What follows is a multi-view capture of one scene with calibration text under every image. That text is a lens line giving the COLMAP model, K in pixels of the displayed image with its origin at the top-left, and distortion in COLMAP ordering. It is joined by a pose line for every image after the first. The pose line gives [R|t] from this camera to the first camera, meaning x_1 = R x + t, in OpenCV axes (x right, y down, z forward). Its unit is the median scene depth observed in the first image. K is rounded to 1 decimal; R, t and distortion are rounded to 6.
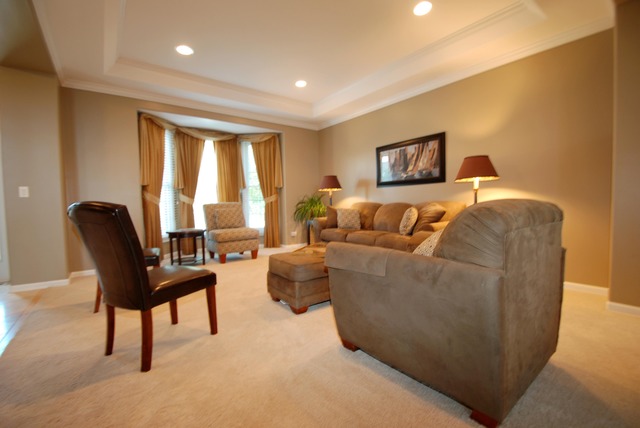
lens RADIAL K [[281.4, 0, 320.5], [0, 281.4, 211.1], [0, 0, 1]] dist [-0.003675, -0.001416]
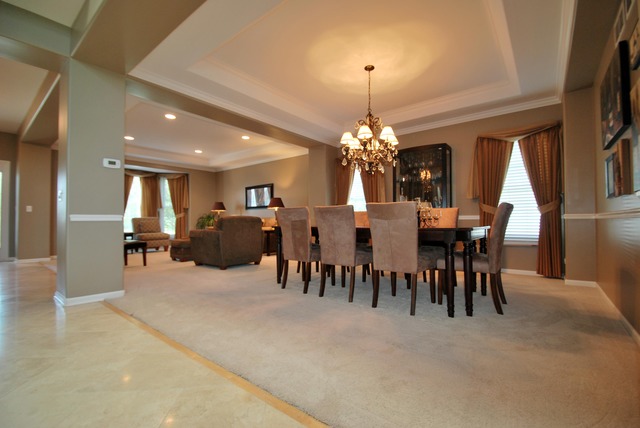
lens RADIAL K [[281.4, 0, 323.9], [0, 281.4, 213.1], [0, 0, 1]] dist [-0.003675, -0.001416]
pose [[0.966753, 0.019952, 0.254933, 0.222378], [-0.004445, 0.998112, -0.061259, 0.039801], [-0.255674, 0.058089, 0.965016, -0.792758]]
